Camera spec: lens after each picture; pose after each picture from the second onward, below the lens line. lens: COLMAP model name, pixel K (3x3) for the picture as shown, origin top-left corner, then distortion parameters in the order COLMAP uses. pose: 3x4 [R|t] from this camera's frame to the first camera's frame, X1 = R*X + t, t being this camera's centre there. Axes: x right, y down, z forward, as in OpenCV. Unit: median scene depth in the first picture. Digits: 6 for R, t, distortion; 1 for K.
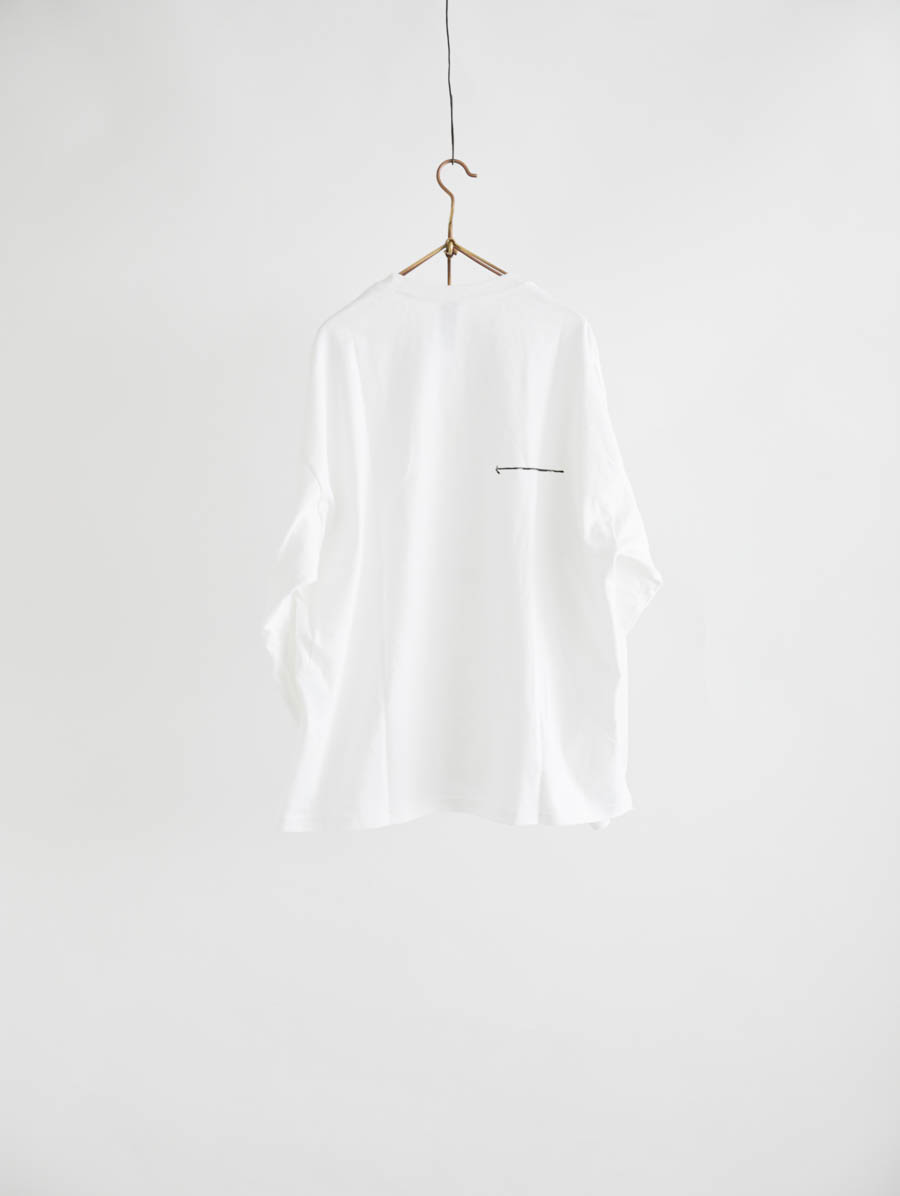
lens RADIAL K [[1694.0, 0, 451.6], [0, 1694.0, 599.5], [0, 0, 1]] dist [0.079811, 0.000000]
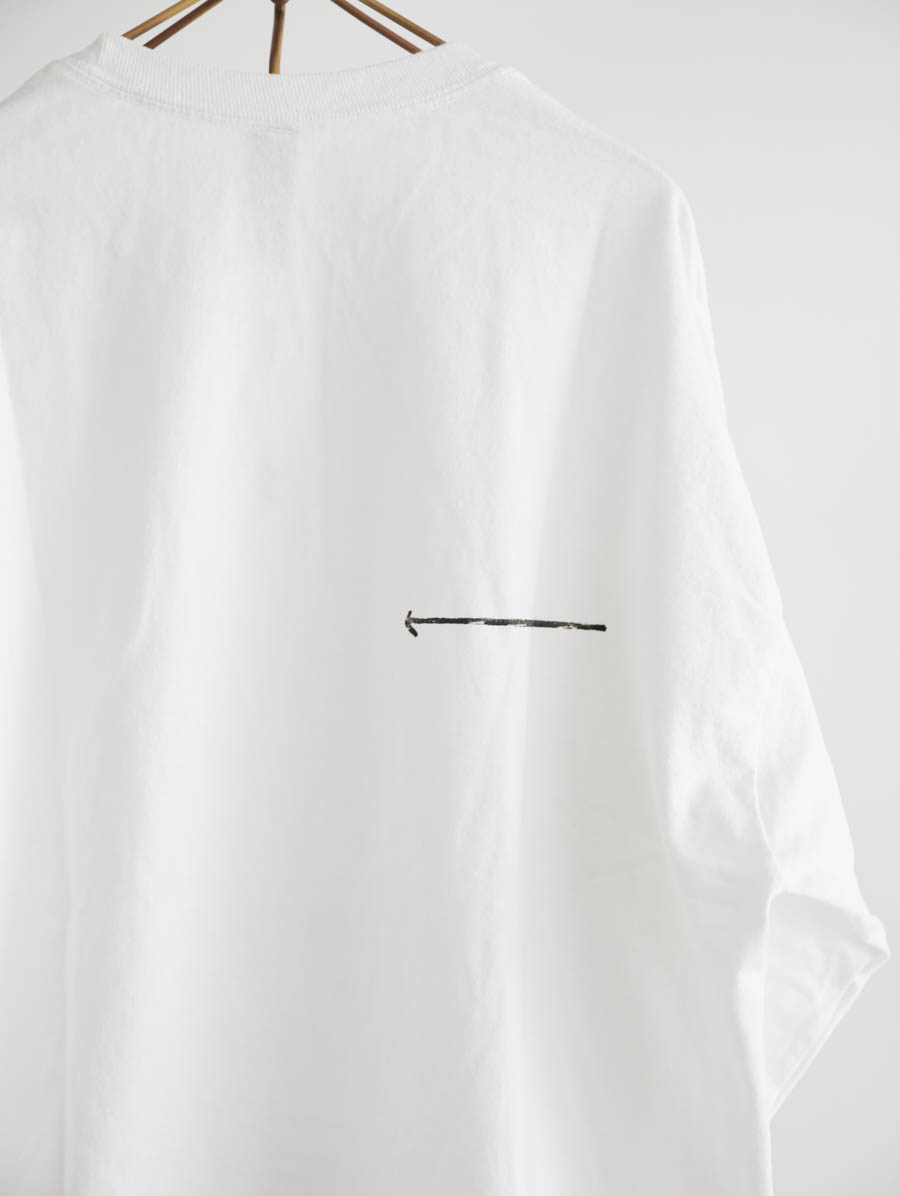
lens RADIAL K [[1694.0, 0, 449.5], [0, 1694.0, 594.4], [0, 0, 1]] dist [0.079811, 0.000000]
pose [[0.999558, 0.008677, 0.028428, 0.025125], [-0.008841, 0.999945, 0.005673, -0.084355], [-0.028377, -0.005922, 0.999580, 0.664827]]
